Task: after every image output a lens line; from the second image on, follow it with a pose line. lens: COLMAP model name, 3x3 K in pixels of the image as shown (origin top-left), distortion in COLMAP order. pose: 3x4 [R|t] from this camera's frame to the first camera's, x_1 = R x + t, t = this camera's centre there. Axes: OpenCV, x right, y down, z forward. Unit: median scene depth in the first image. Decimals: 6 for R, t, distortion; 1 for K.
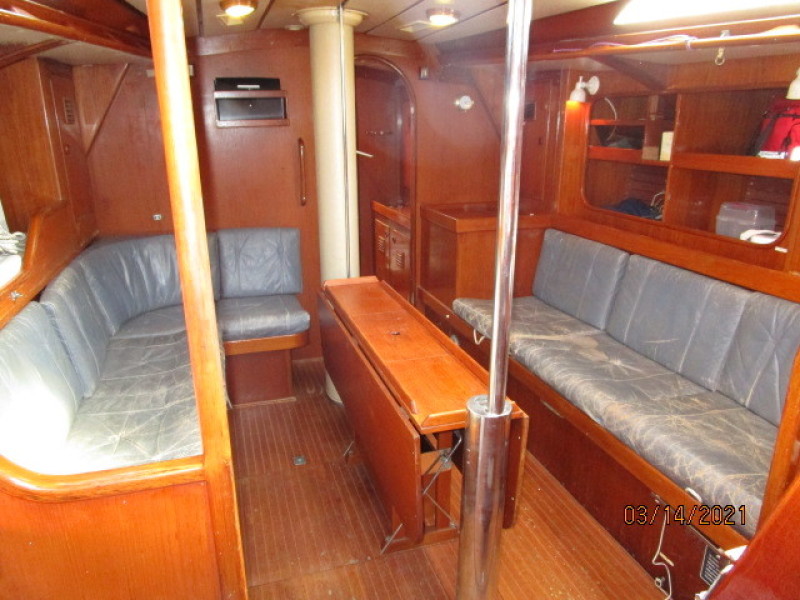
lens RADIAL K [[571.2, 0, 400.0], [0, 571.2, 300.0], [0, 0, 1]] dist [-0.027733, 0.002503]
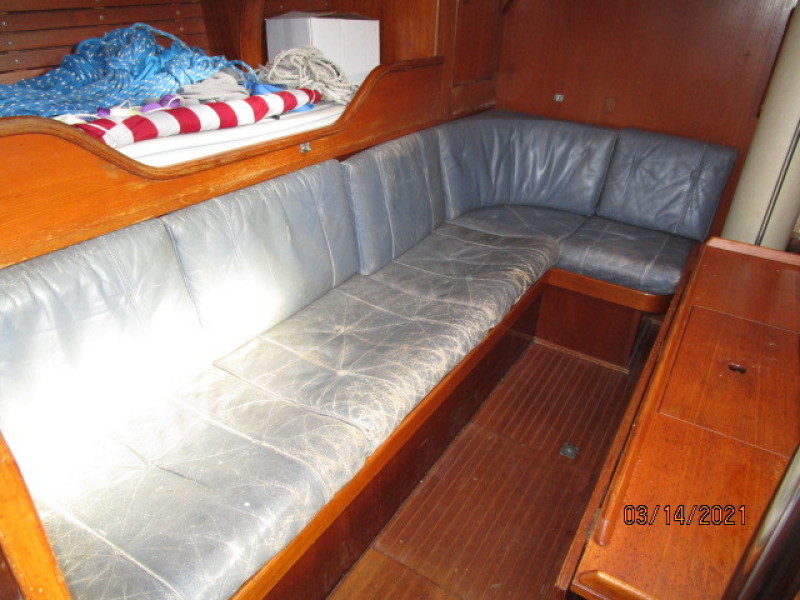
lens RADIAL K [[571.2, 0, 400.0], [0, 571.2, 300.0], [0, 0, 1]] dist [-0.027733, 0.002503]
pose [[0.645511, 0.392394, -0.655243, 0.107903], [-0.268154, 0.919750, 0.286624, -0.067991], [0.715129, -0.009313, 0.698930, 0.340982]]
